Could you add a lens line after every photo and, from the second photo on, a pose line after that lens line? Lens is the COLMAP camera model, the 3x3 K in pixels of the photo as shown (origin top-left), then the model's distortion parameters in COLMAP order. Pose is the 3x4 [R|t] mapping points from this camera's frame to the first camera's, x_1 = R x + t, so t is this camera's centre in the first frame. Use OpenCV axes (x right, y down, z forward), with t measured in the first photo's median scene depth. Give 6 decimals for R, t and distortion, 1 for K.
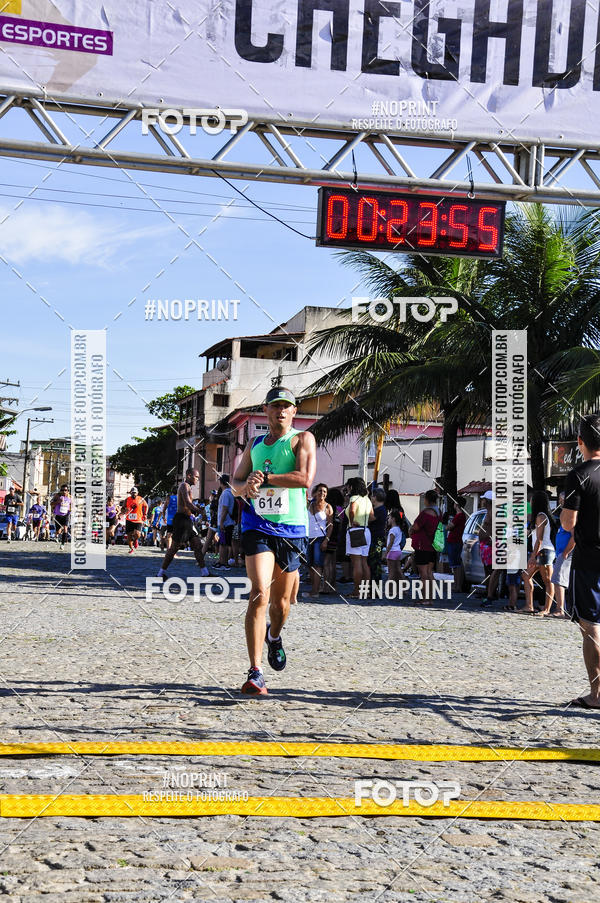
lens RADIAL K [[1990.6, 0, 301.6], [0, 1990.6, 477.7], [0, 0, 1]] dist [0.479093, 0.912843]
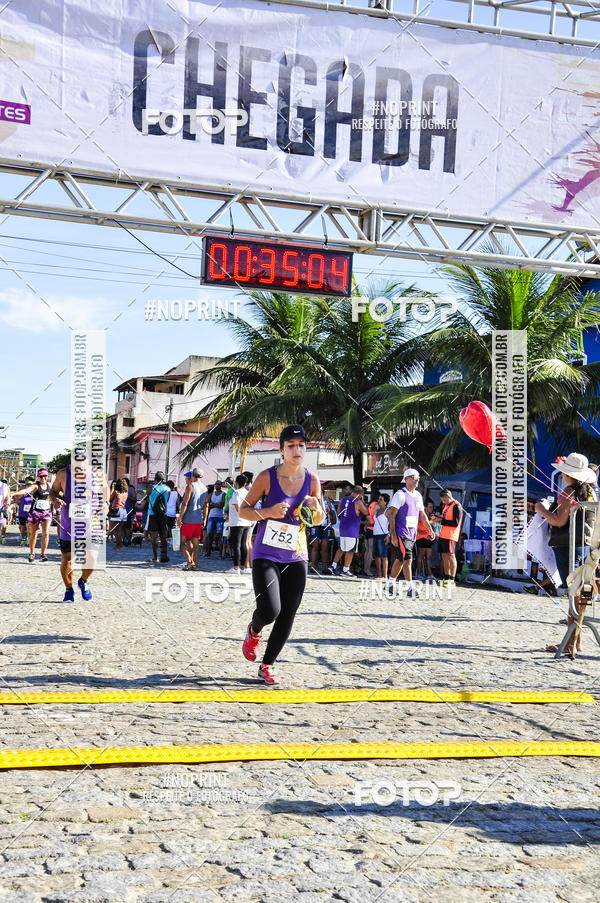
lens RADIAL K [[1363.8, 0, 302.4], [0, 1363.8, 472.9], [0, 0, 1]] dist [0.154965, 0.589396]
pose [[0.996422, 0.001703, 0.084495, -0.001266], [-0.001295, 0.999987, -0.004877, 0.003667], [-0.084503, 0.004750, 0.996412, 0.159802]]
